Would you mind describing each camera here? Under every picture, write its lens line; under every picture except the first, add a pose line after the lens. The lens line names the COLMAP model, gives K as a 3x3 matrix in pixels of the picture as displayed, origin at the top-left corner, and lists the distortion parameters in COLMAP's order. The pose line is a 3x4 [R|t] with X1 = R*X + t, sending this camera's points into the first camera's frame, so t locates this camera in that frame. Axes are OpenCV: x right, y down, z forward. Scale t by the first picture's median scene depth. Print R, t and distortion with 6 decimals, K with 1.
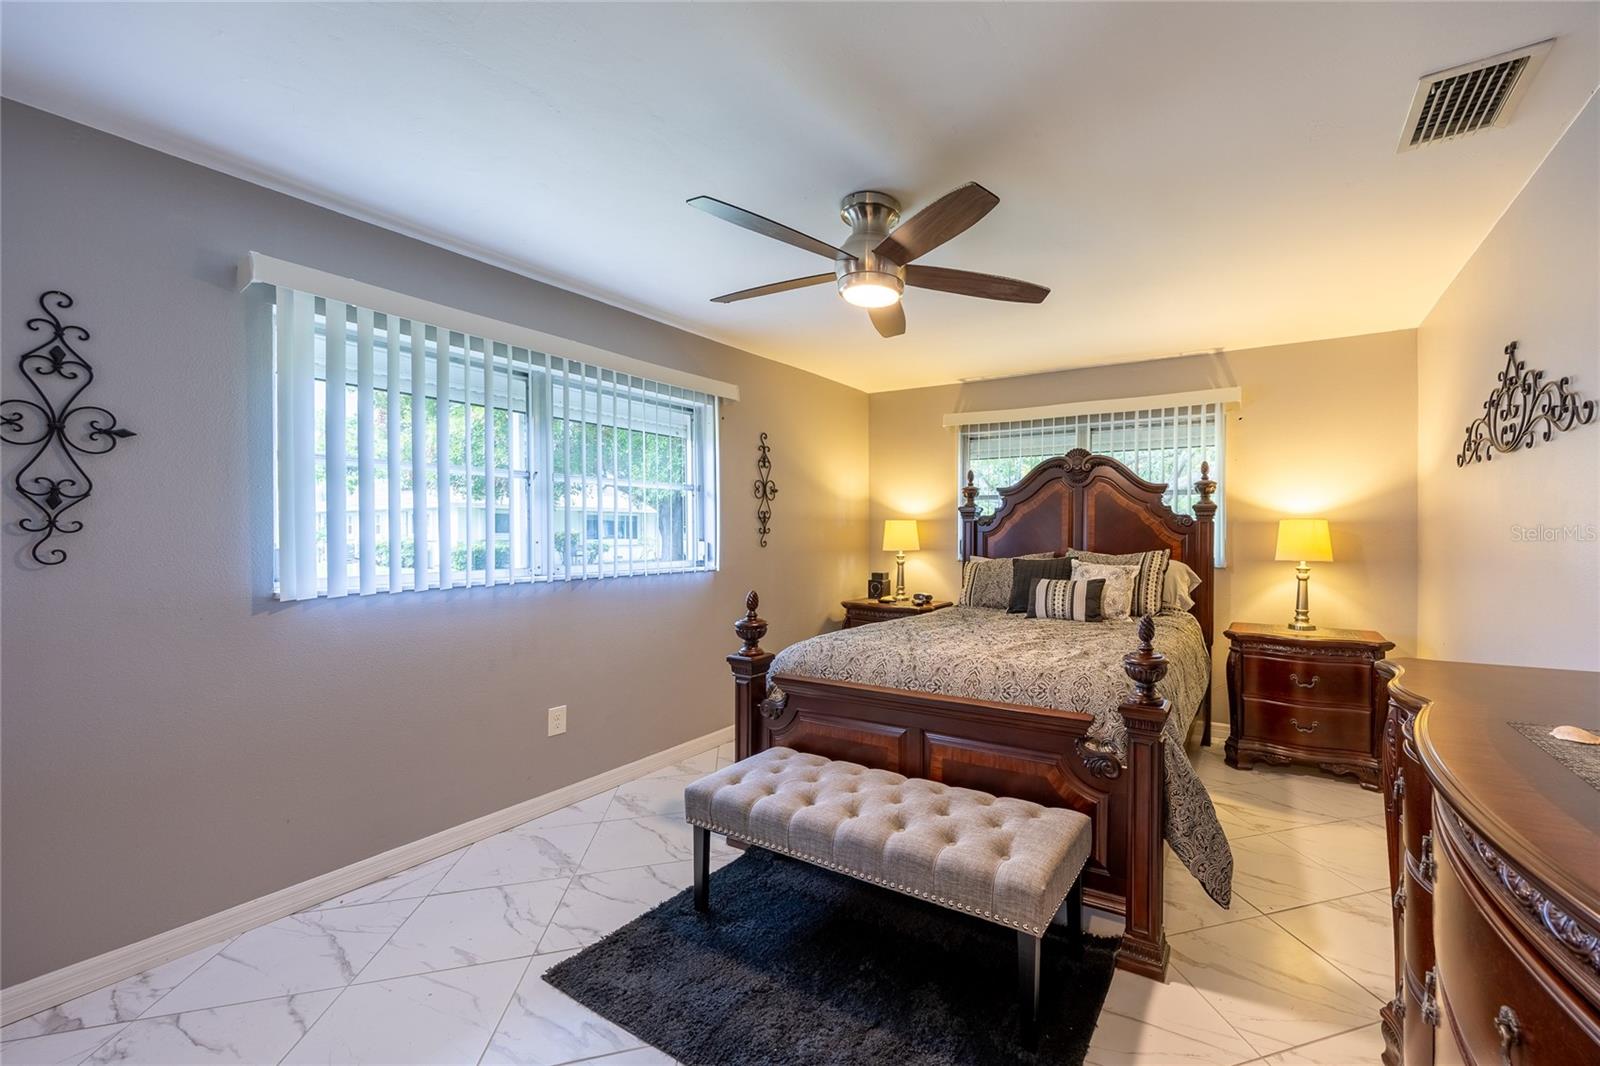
lens RADIAL K [[623.3, 0, 848.5], [0, 623.3, 528.5], [0, 0, 1]] dist [-0.000690, -0.000114]
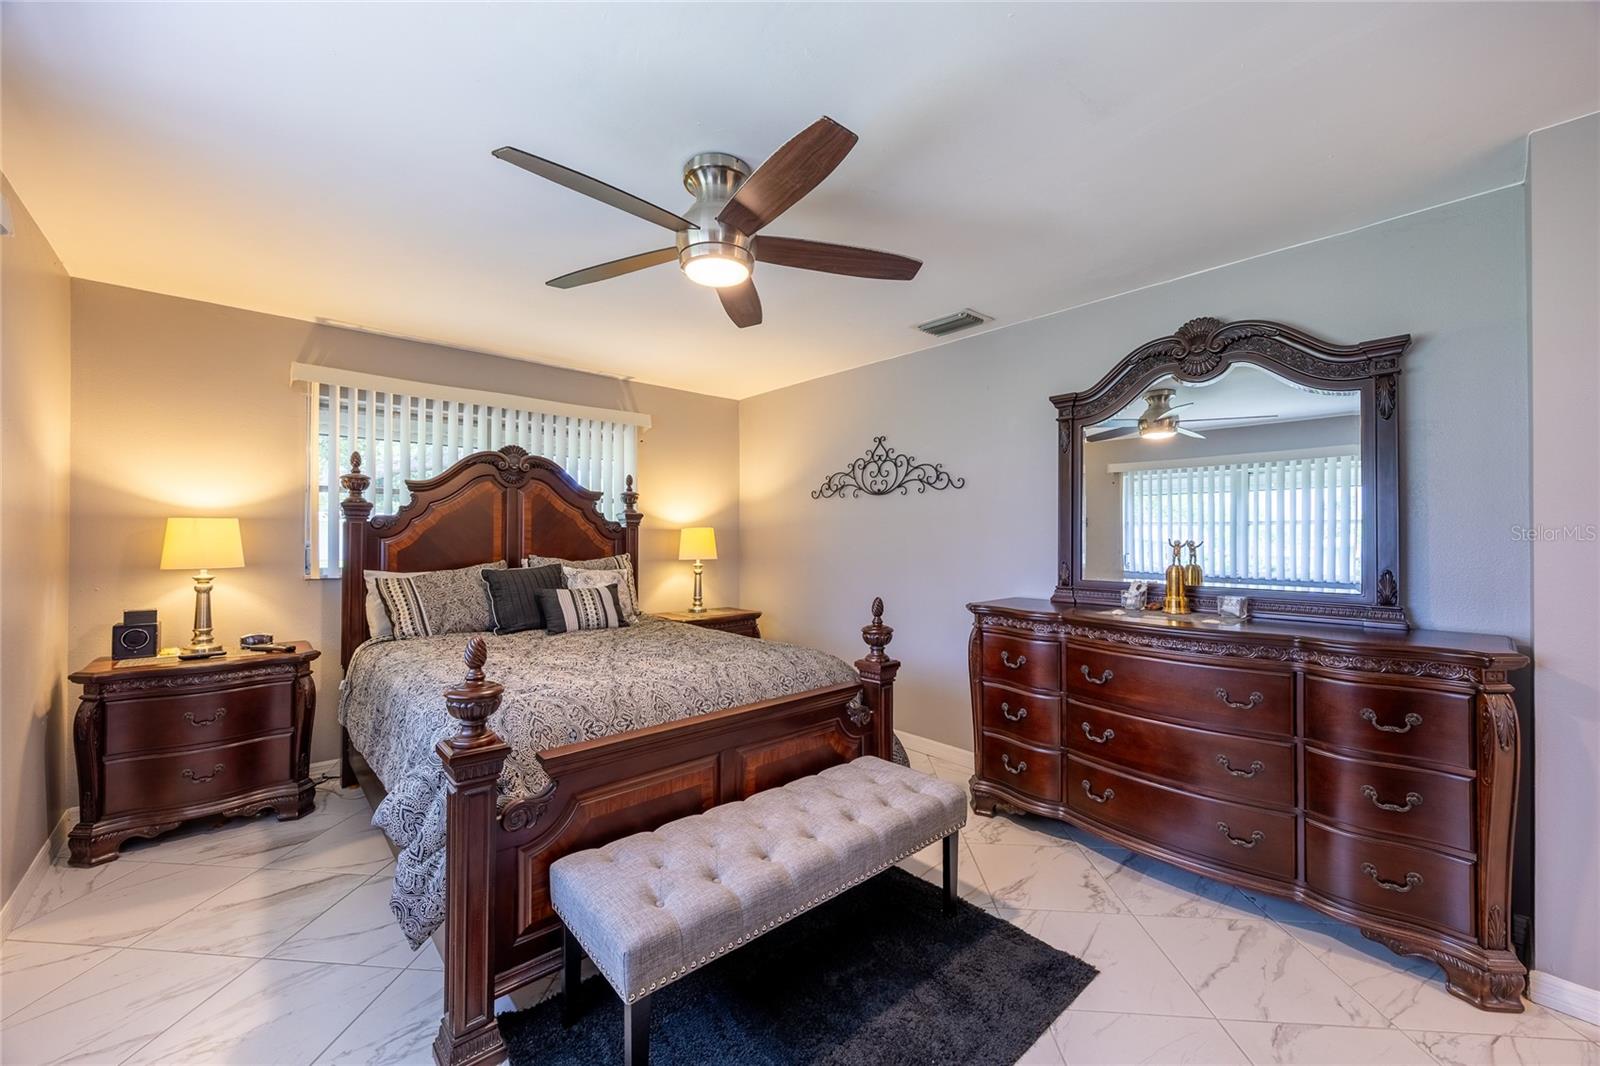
lens RADIAL K [[623.3, 0, 848.5], [0, 623.3, 528.5], [0, 0, 1]] dist [-0.000690, -0.000114]
pose [[0.284429, 0.012258, 0.958619, -0.393748], [-0.007173, 0.999917, -0.010658, -0.001319], [-0.958670, -0.003845, 0.284493, 0.296976]]
